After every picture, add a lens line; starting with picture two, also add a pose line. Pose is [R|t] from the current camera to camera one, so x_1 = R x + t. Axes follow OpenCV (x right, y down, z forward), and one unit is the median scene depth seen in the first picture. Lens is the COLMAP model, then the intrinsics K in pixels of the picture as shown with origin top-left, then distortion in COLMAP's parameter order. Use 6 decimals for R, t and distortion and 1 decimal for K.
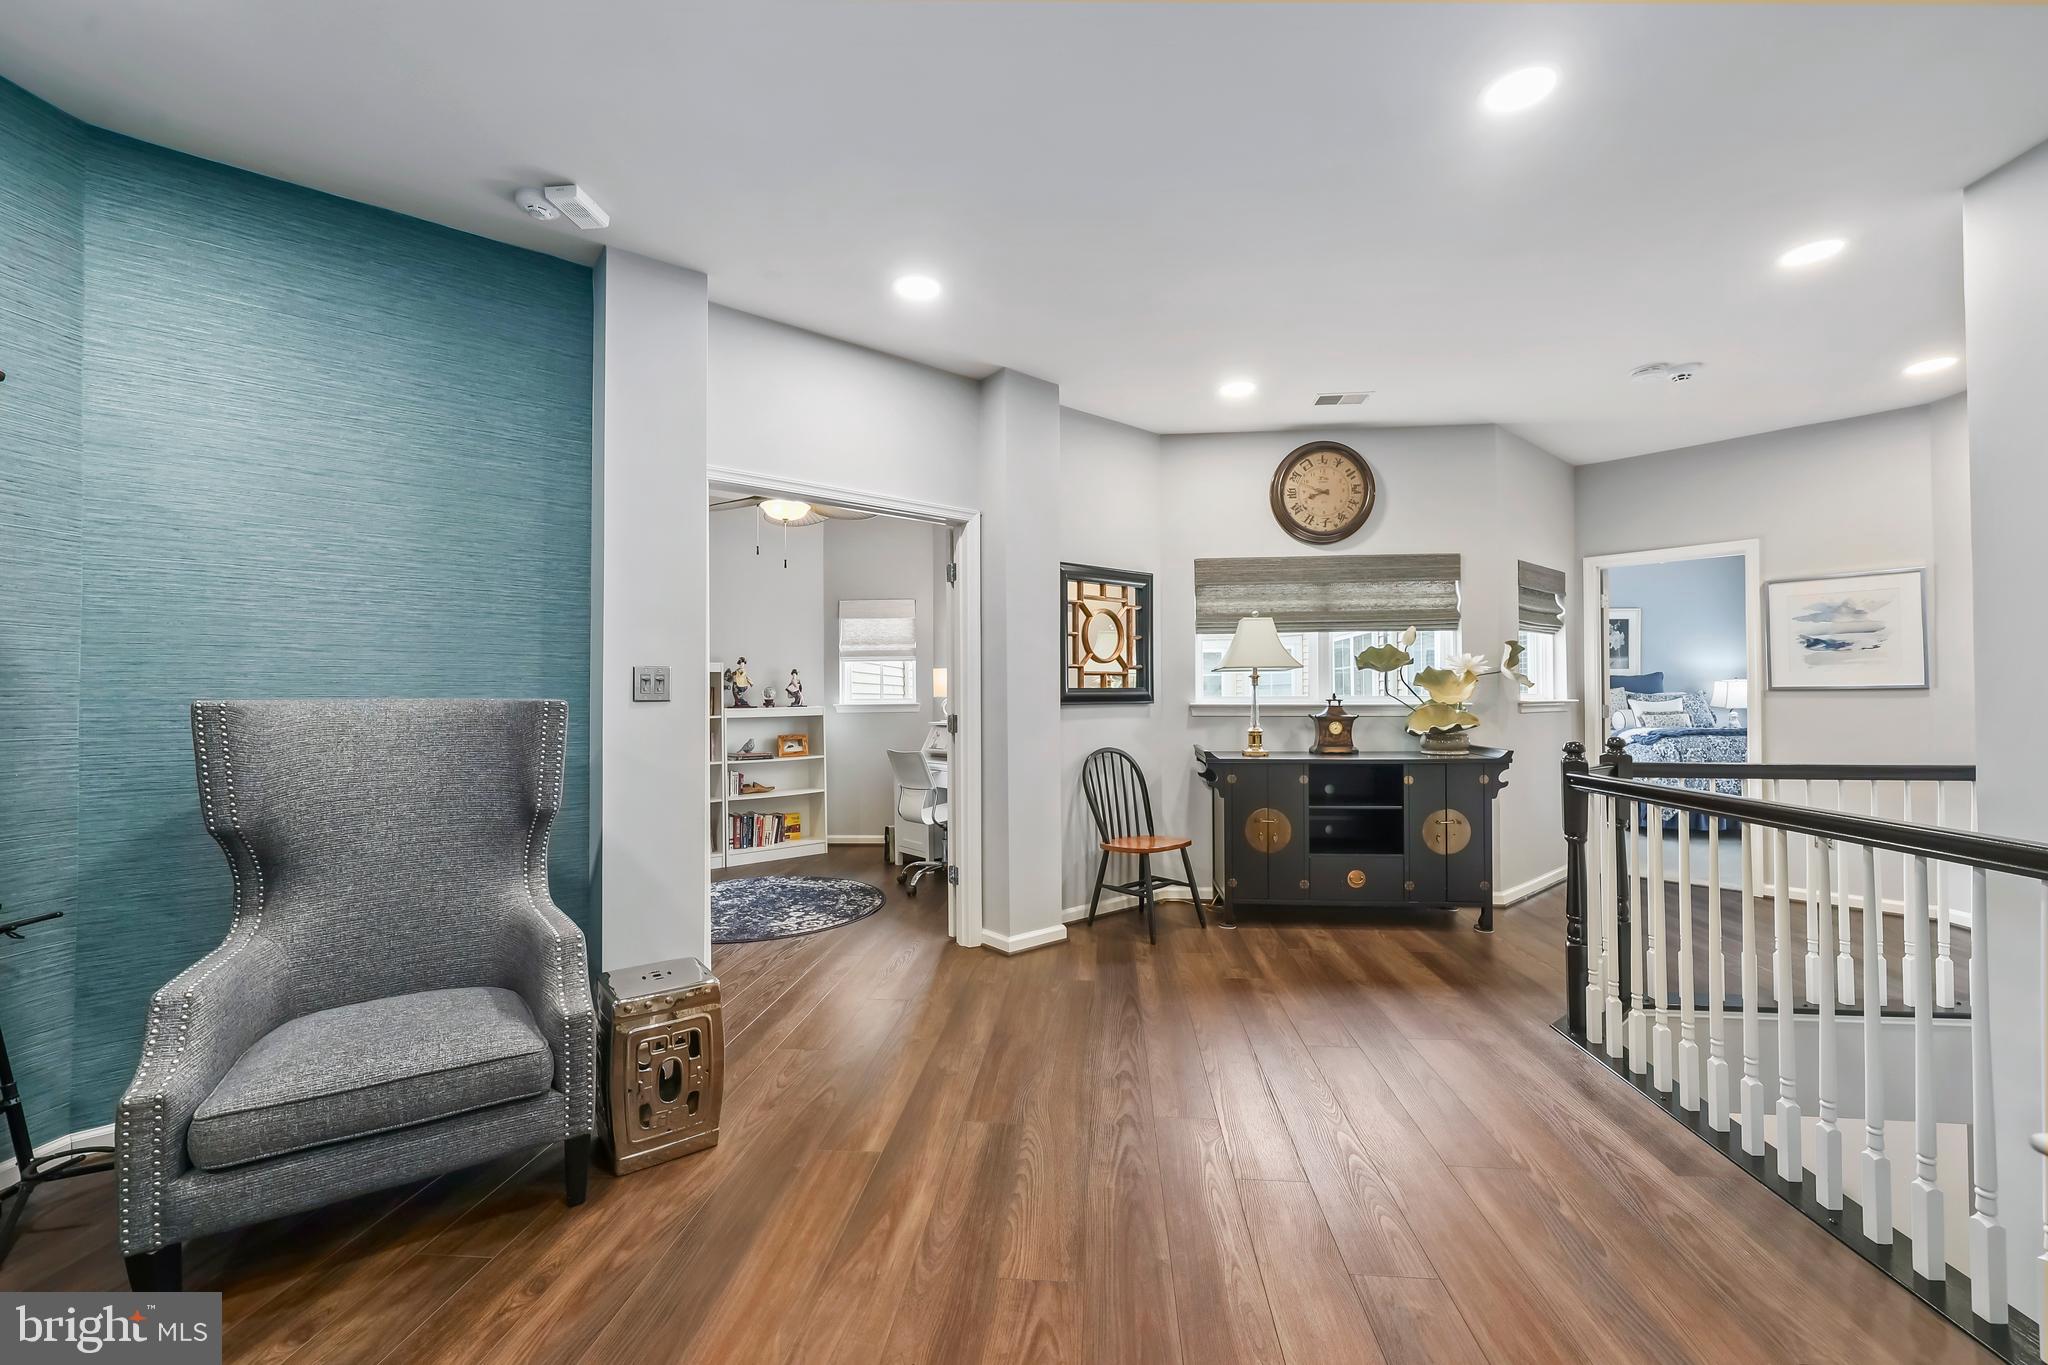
lens RADIAL K [[842.5, 0, 1026.4], [0, 842.5, 687.5], [0, 0, 1]] dist [-0.000658, -0.000015]
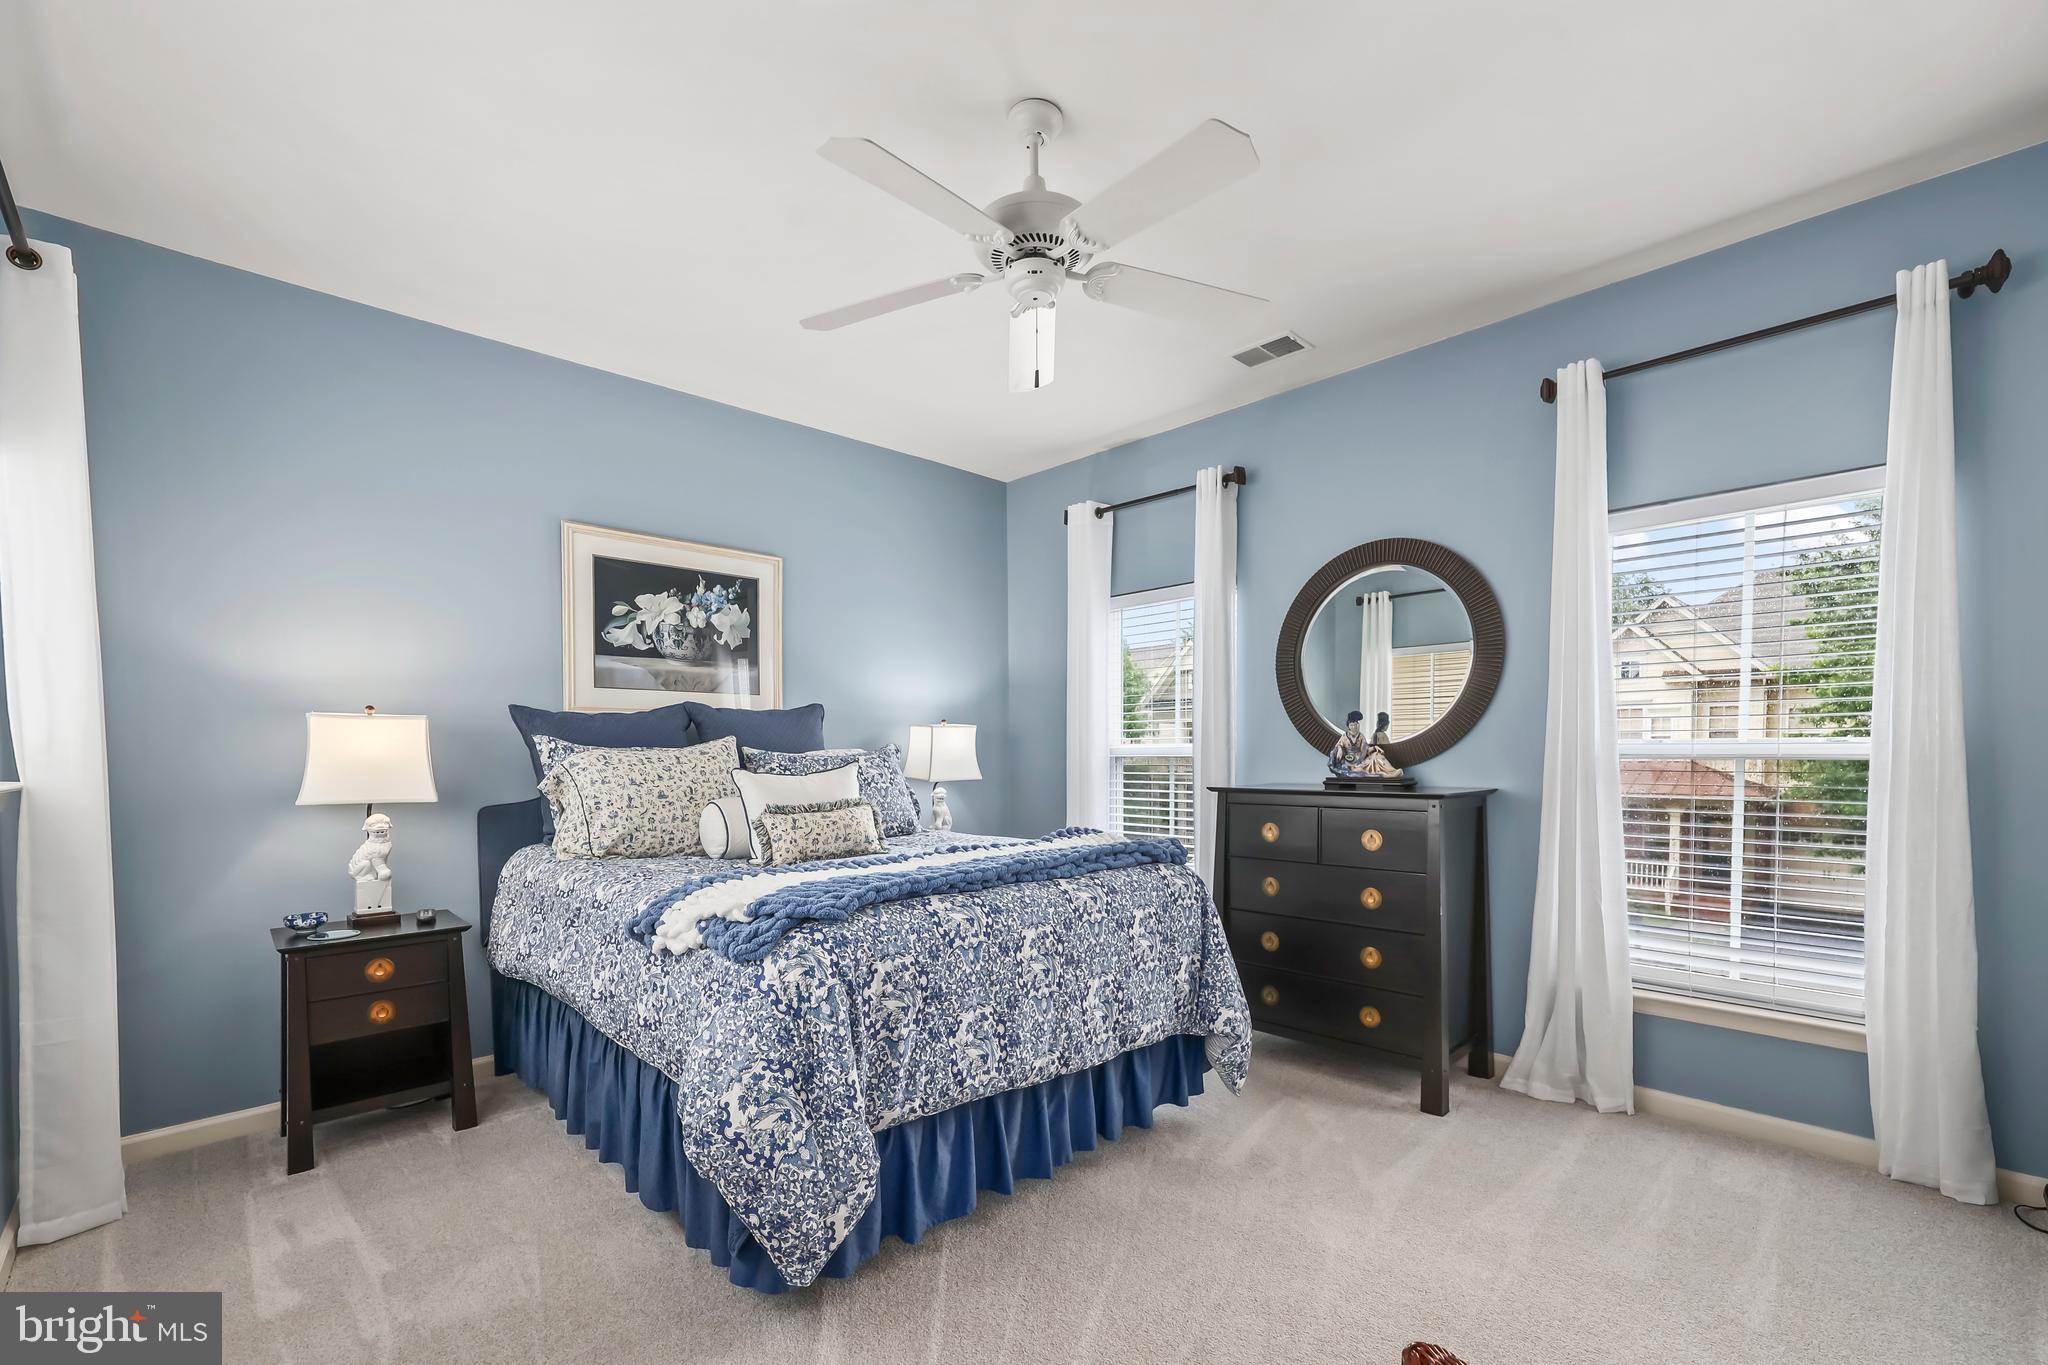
lens RADIAL K [[842.5, 0, 1051.7], [0, 842.5, 751.3], [0, 0, 1]] dist [-0.000658, -0.000015]
pose [[0.630506, -0.001232, 0.776184, 0.518537], [-0.009913, 0.999904, 0.009640, 0.001231], [-0.776121, -0.013772, 0.630433, 0.666460]]
